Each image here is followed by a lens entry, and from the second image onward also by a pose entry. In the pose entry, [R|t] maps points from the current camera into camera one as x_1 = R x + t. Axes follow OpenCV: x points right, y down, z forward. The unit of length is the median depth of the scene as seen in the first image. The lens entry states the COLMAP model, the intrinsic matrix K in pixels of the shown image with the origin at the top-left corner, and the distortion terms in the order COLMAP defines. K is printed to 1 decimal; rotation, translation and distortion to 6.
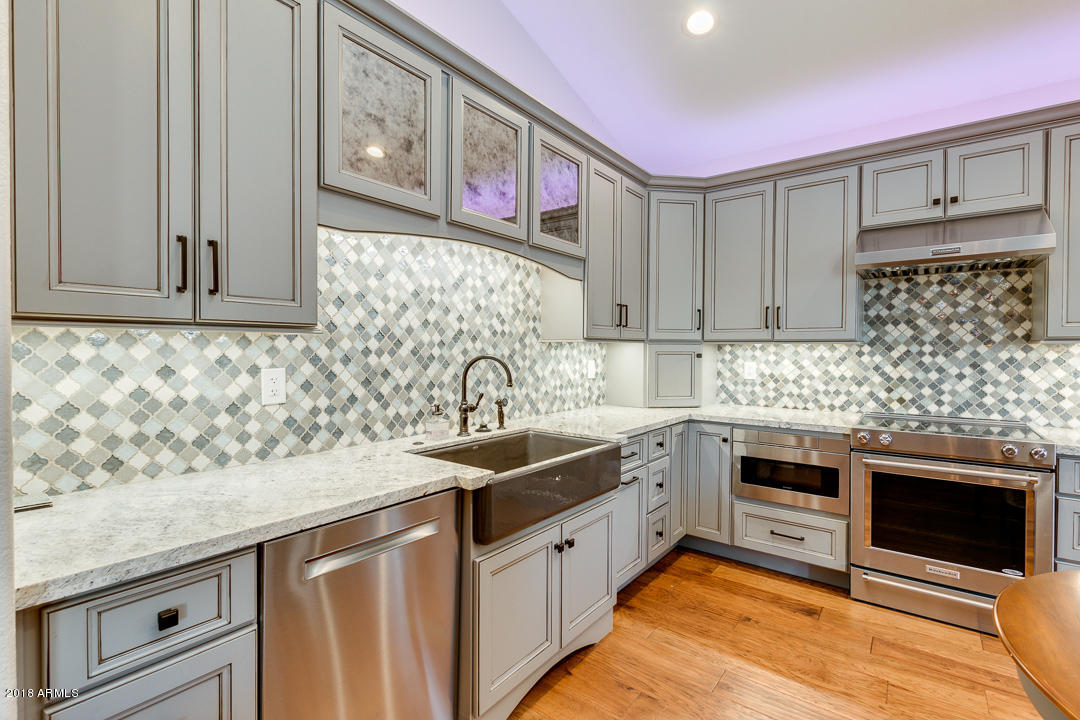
lens RADIAL K [[487.9, 0, 543.9], [0, 487.9, 355.6], [0, 0, 1]] dist [0.003323, -0.000727]
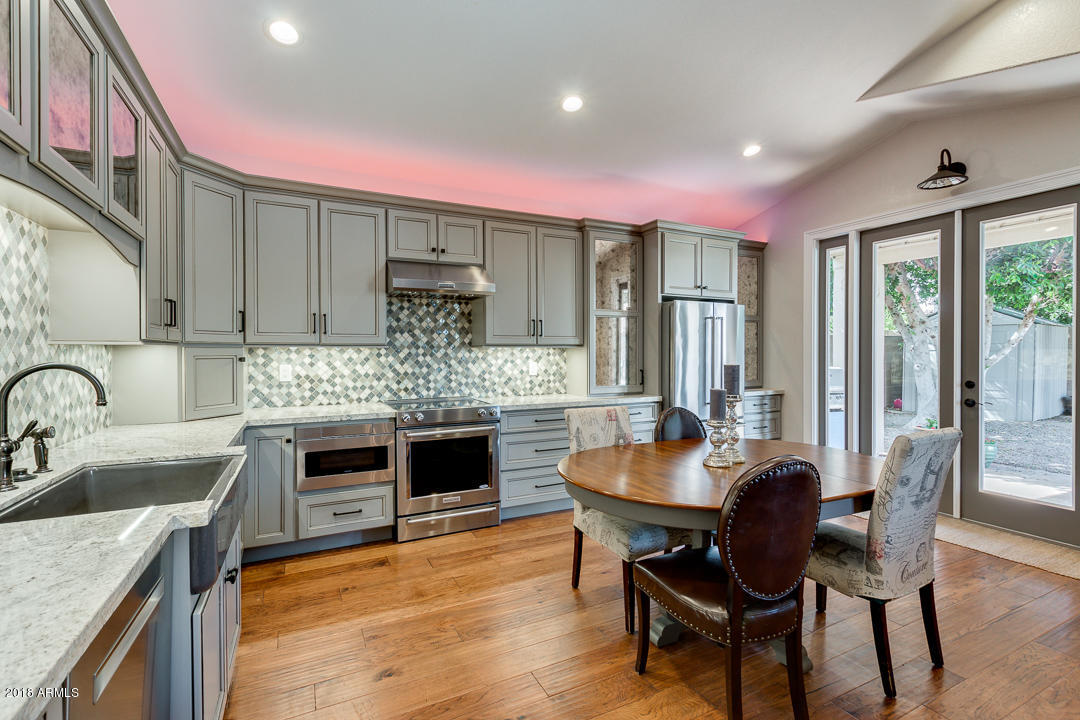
lens RADIAL K [[487.9, 0, 543.7], [0, 487.9, 357.0], [0, 0, 1]] dist [0.003323, -0.000727]
pose [[0.445917, -0.015656, 0.894937, -0.319229], [0.017407, 0.999810, 0.008818, -0.003319], [-0.894905, 0.011646, 0.446104, 0.059612]]
